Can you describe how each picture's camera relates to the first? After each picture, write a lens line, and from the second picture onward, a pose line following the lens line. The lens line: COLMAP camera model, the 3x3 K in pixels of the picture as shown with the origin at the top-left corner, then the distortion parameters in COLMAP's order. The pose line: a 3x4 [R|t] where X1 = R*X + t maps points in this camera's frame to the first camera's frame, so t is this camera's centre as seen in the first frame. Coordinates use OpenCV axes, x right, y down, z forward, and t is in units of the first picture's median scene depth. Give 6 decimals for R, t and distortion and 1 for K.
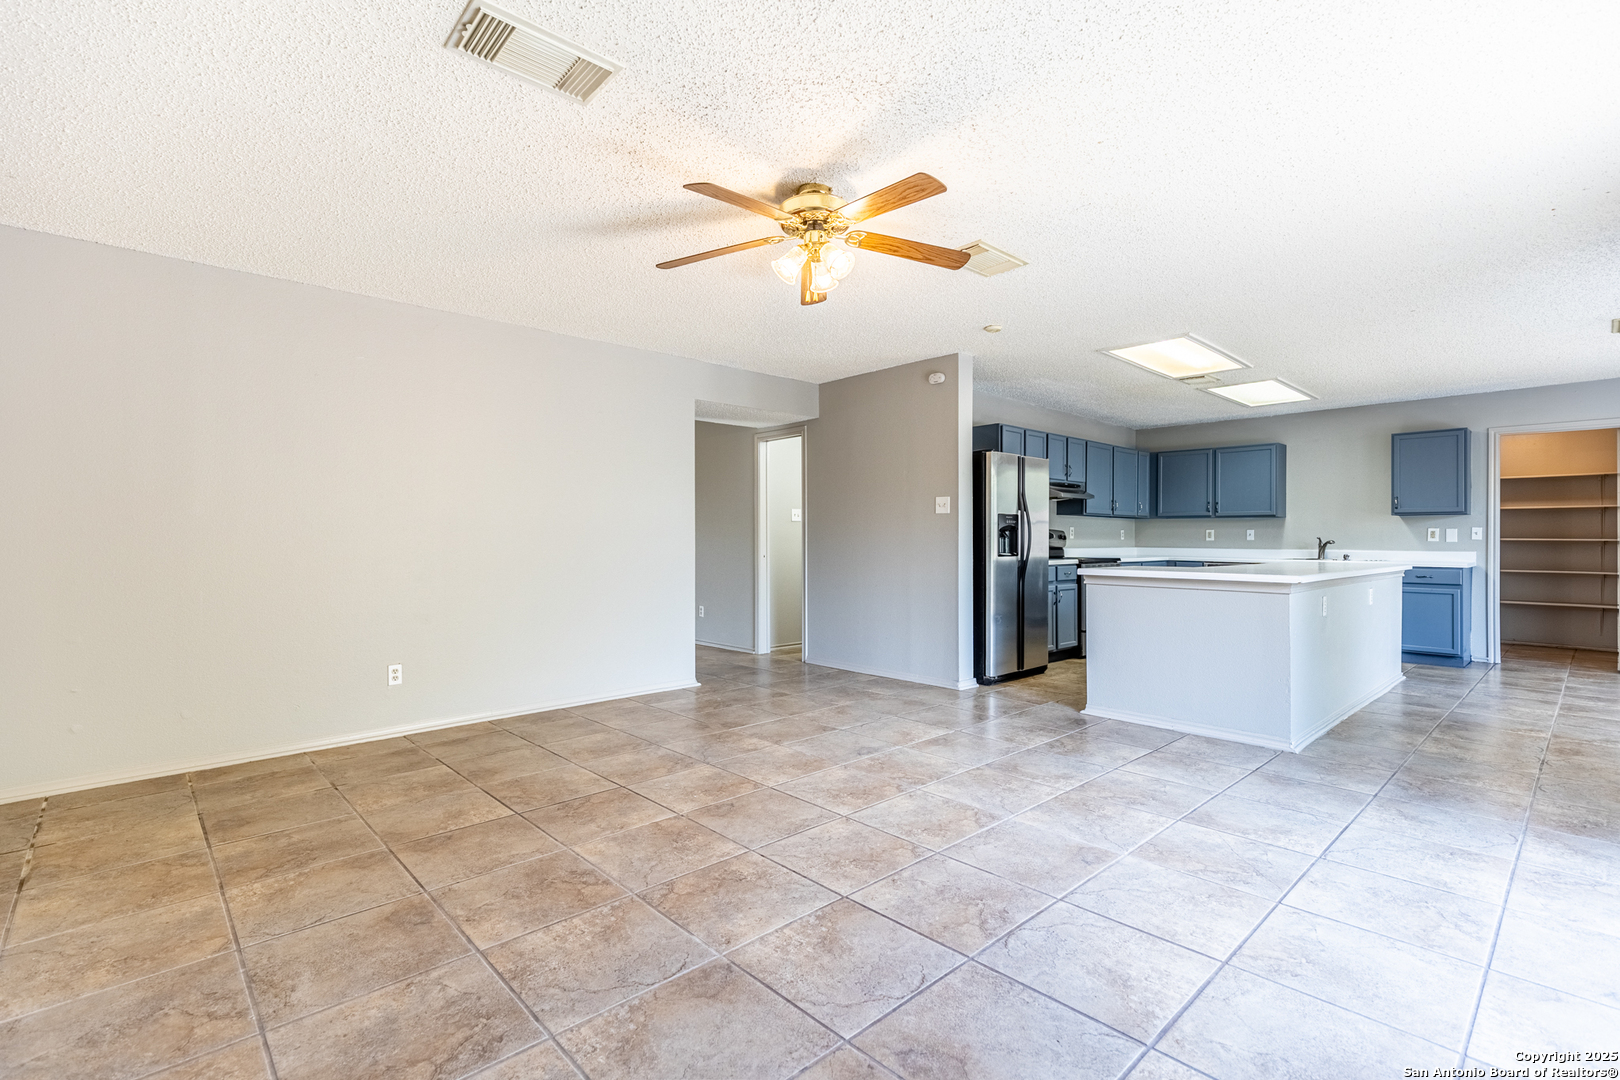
lens RADIAL K [[731.8, 0, 815.6], [0, 731.8, 535.8], [0, 0, 1]] dist [0.006427, 0.000248]
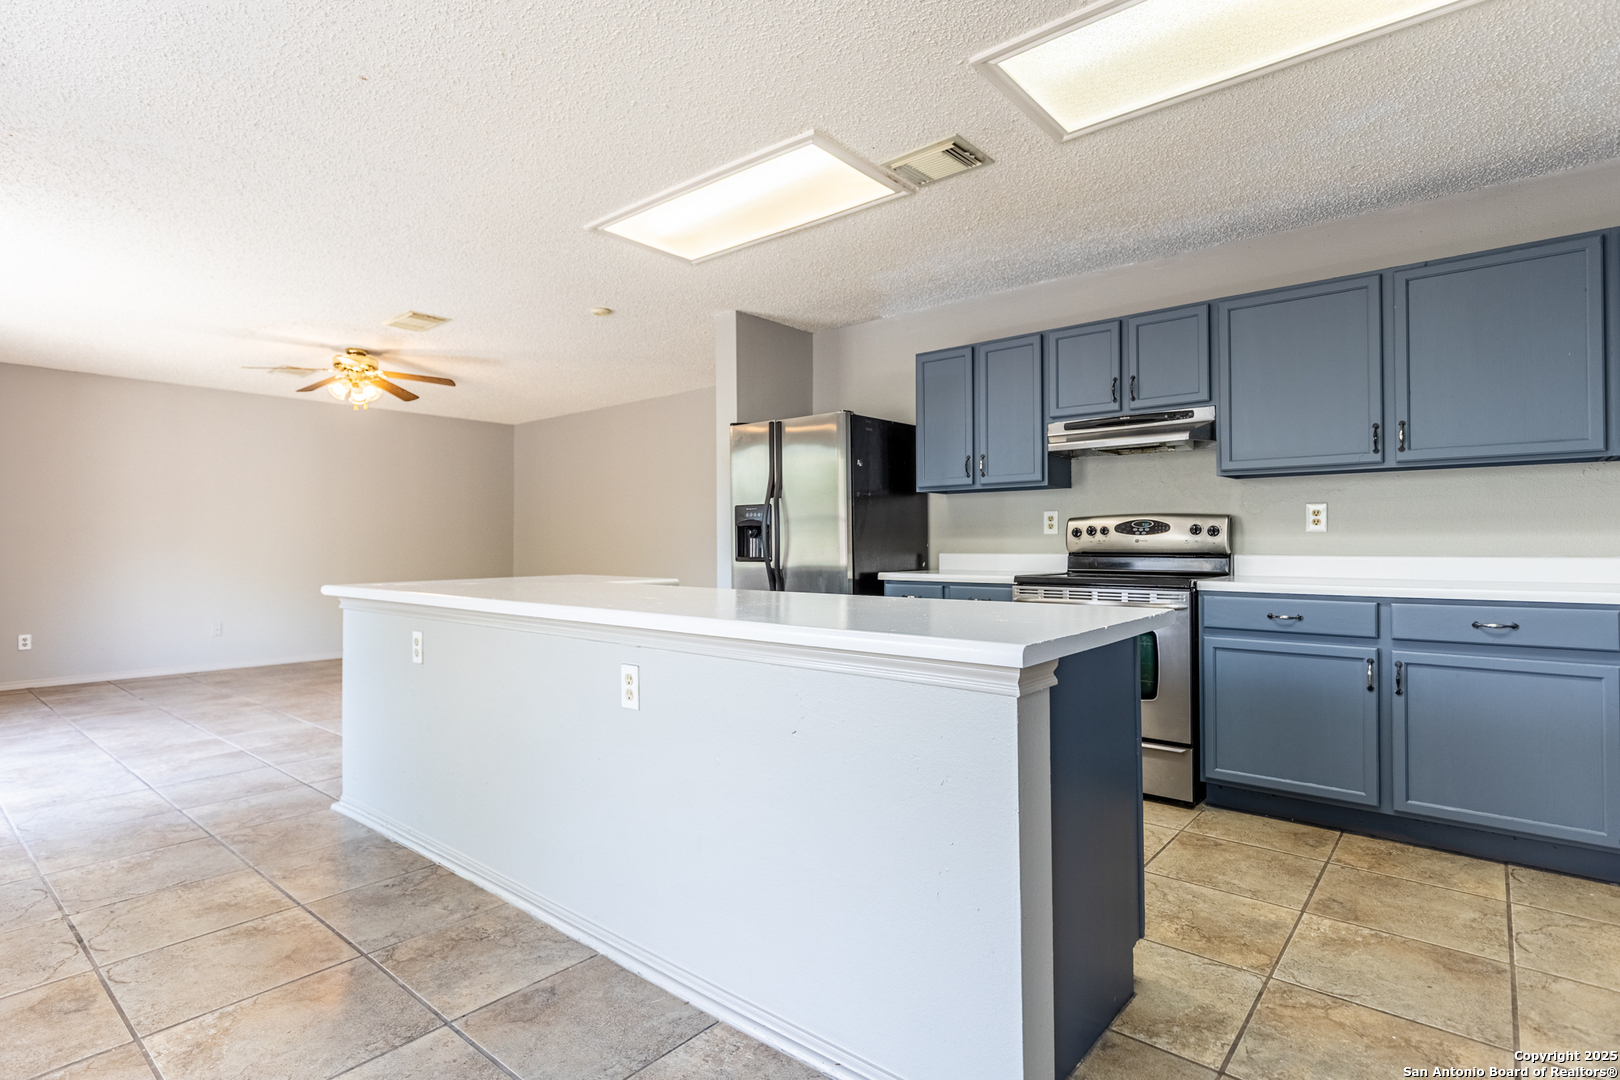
lens RADIAL K [[811.3, 0, 816.9], [0, 811.3, 532.8], [0, 0, 1]] dist [-0.000019, 0.000184]
pose [[0.123003, -0.013574, -0.992313, 0.886889], [0.009772, 0.999875, -0.012466, 0.008149], [0.992358, -0.008164, 0.123120, 0.787162]]
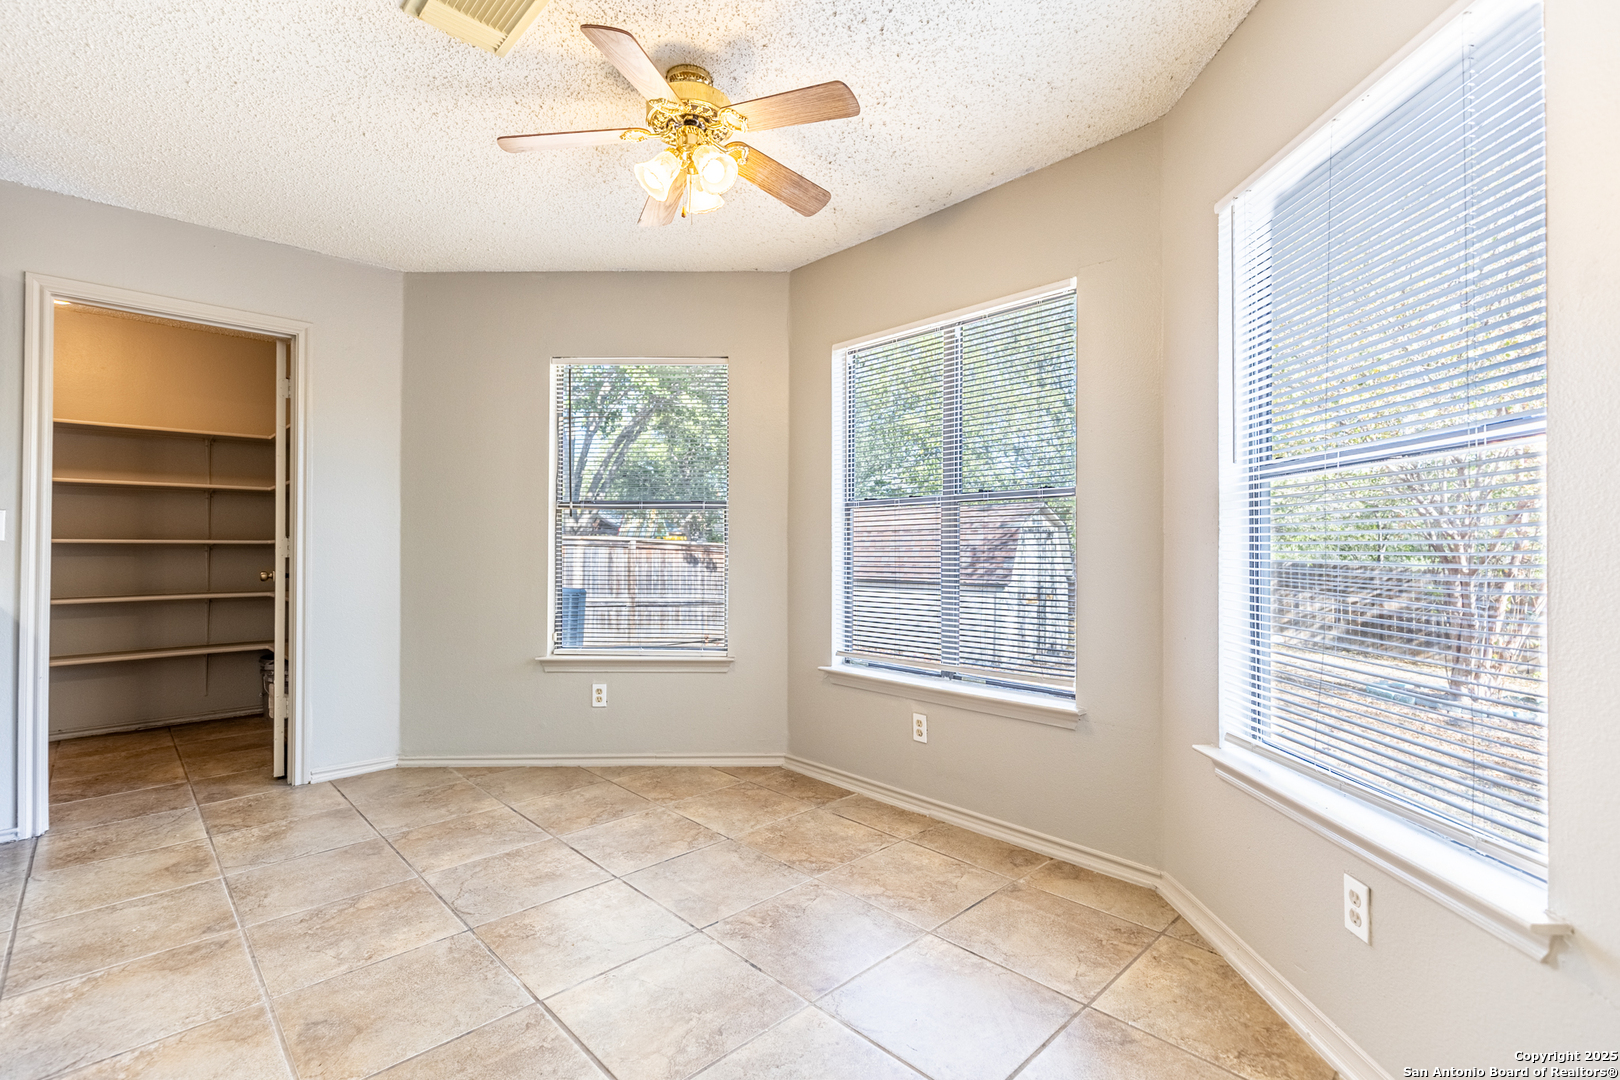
lens RADIAL K [[731.8, 0, 815.6], [0, 731.8, 535.8], [0, 0, 1]] dist [0.006427, 0.000248]
pose [[-0.018135, 0.008257, 0.999801, 0.484222], [-0.002628, 0.999962, -0.008306, 0.005010], [-0.999832, -0.002778, -0.018113, 0.553021]]
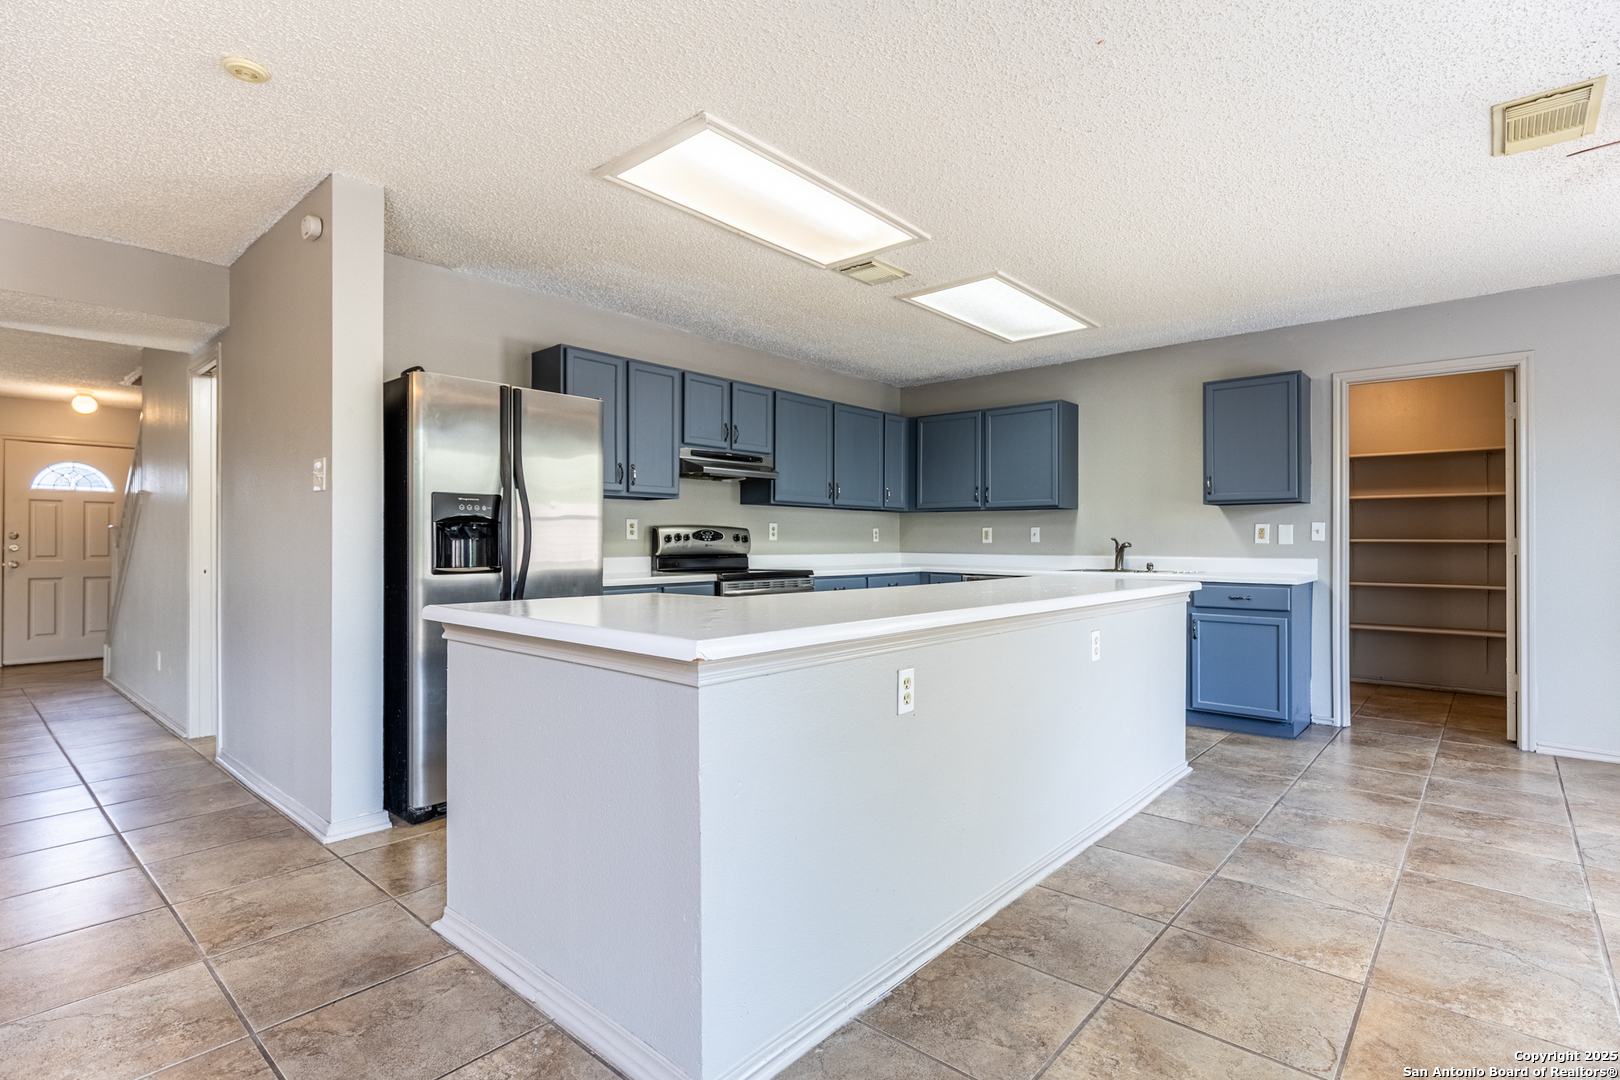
lens RADIAL K [[778.3, 0, 819.1], [0, 778.3, 537.3], [0, 0, 1]] dist [-0.001253, -0.001111]
pose [[0.994925, -0.001280, 0.100608, 0.374253], [0.001531, 0.999996, -0.002416, 0.003167], [-0.100604, 0.002557, 0.994923, 0.340873]]
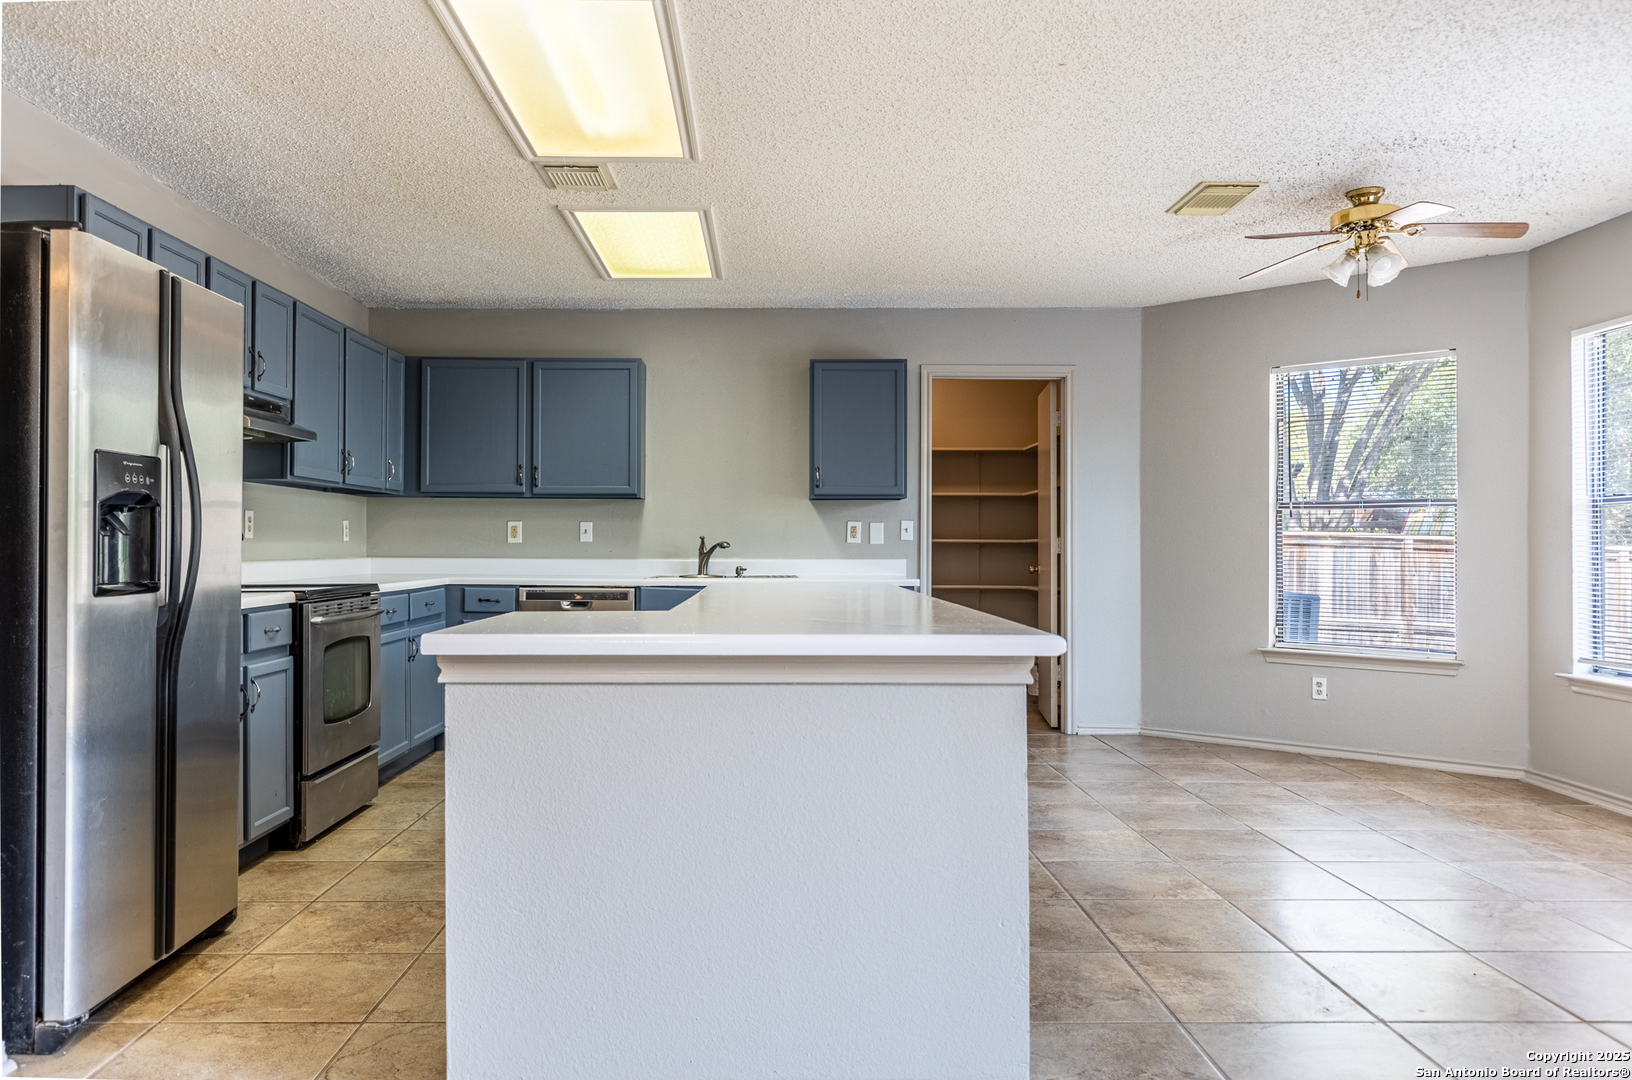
lens RADIAL K [[1197.0, 0, 765.0], [0, 1197.0, 531.2], [0, 0, 1]] dist [-0.003083, 0.005651]
pose [[0.682286, 0.005394, 0.731066, 0.067165], [-0.001163, 0.999980, -0.006293, 0.004182], [-0.731085, 0.003443, 0.682278, 0.387087]]
